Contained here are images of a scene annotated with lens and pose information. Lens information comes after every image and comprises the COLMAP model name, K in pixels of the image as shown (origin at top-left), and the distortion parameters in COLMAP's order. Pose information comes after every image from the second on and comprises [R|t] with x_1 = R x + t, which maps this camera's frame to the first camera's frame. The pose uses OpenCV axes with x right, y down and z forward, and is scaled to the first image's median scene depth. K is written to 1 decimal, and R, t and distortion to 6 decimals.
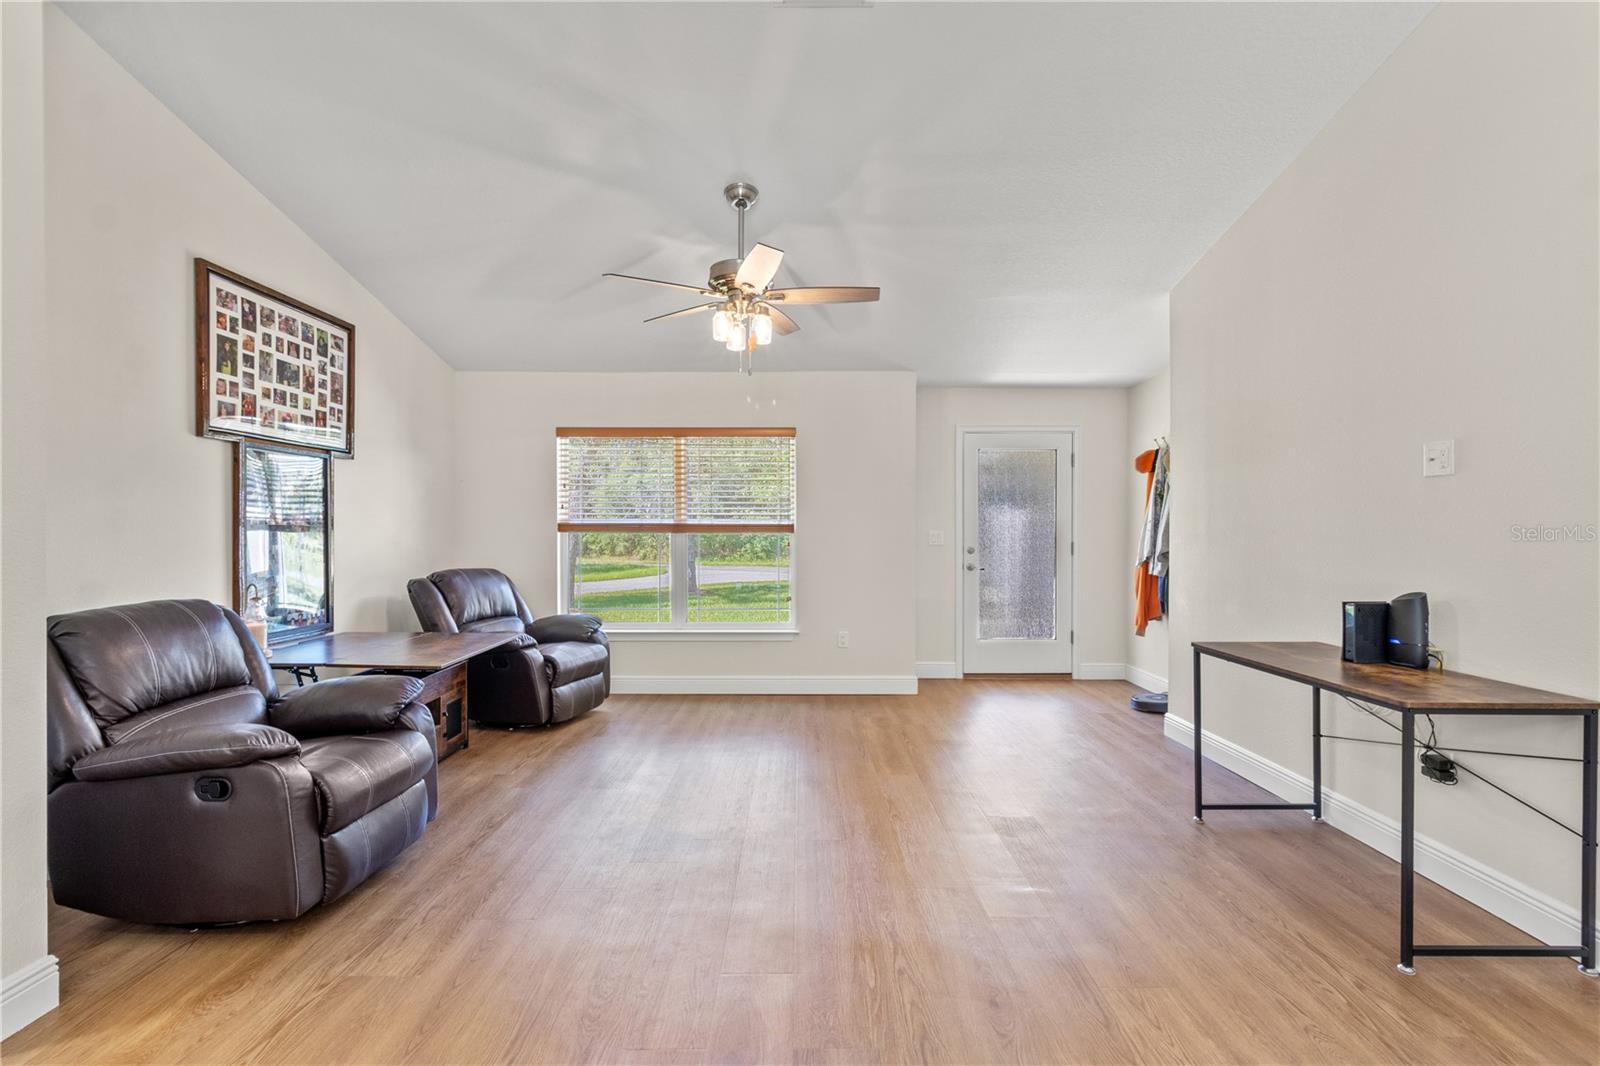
lens RADIAL K [[763.8, 0, 801.2], [0, 763.8, 533.4], [0, 0, 1]] dist [0.002282, 0.000172]
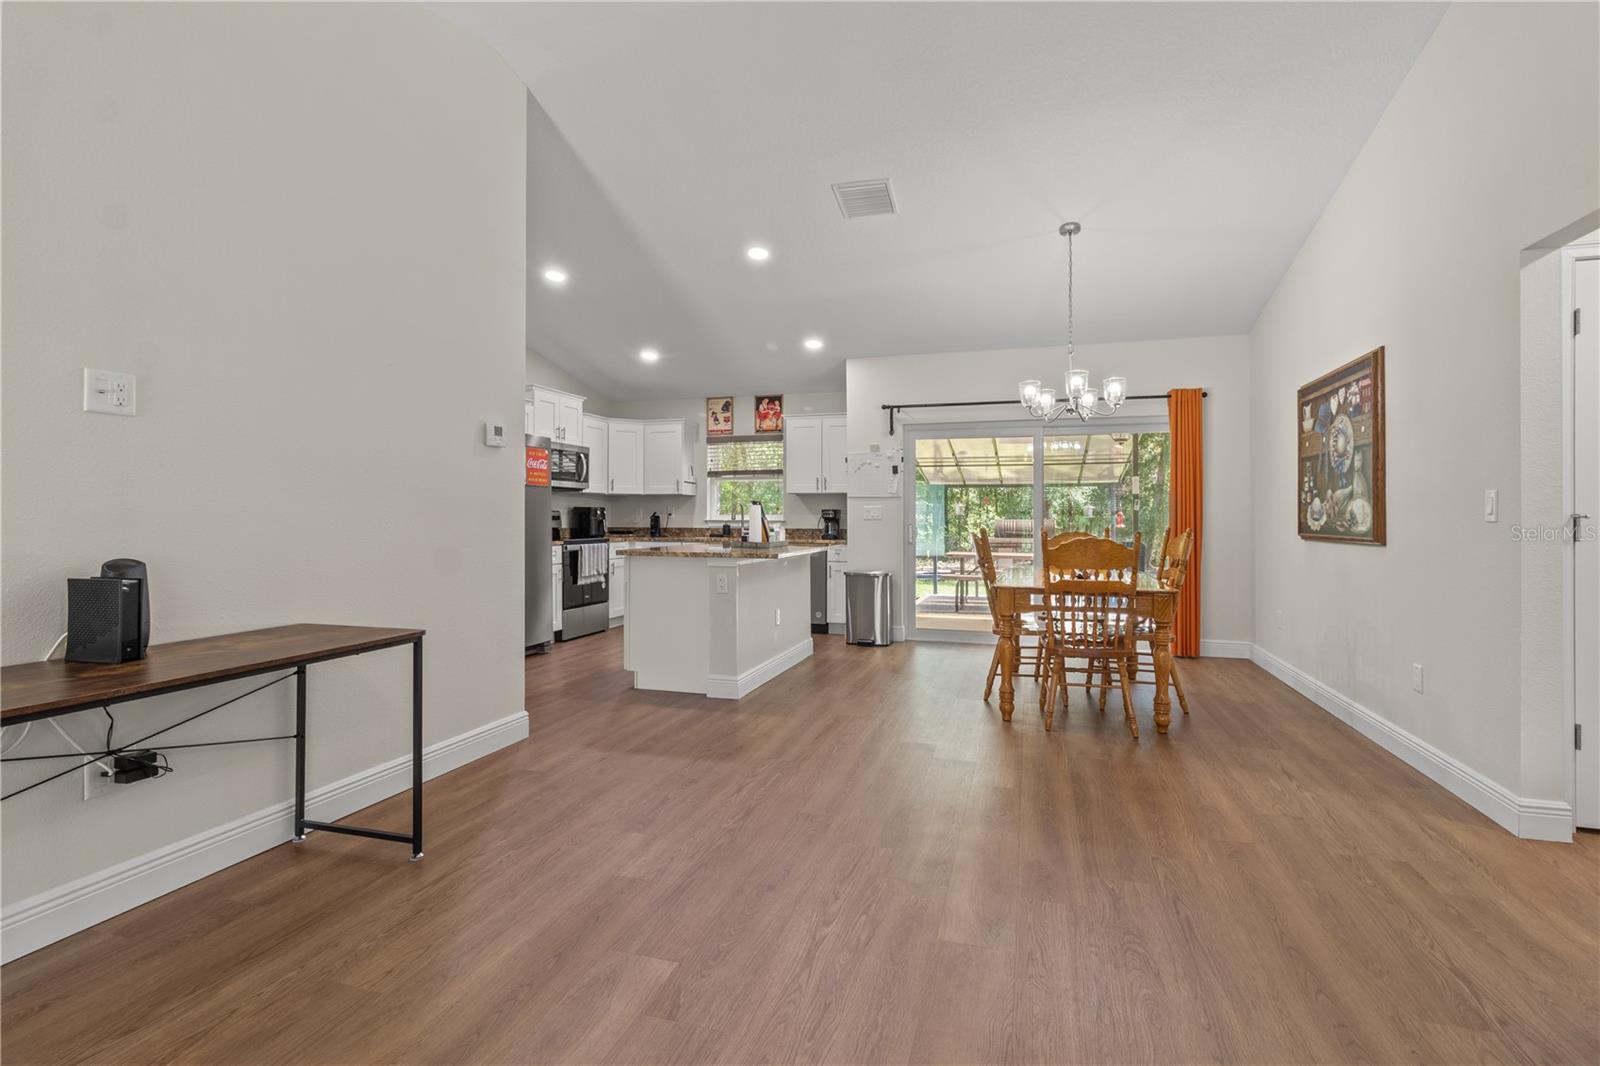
lens RADIAL K [[763.8, 0, 803.6], [0, 763.8, 519.3], [0, 0, 1]] dist [0.002282, 0.000172]
pose [[-0.956948, -0.006466, 0.290188, -0.123126], [-0.004449, 0.999961, 0.007611, 0.032662], [-0.290226, 0.005993, -0.956939, 1.920702]]
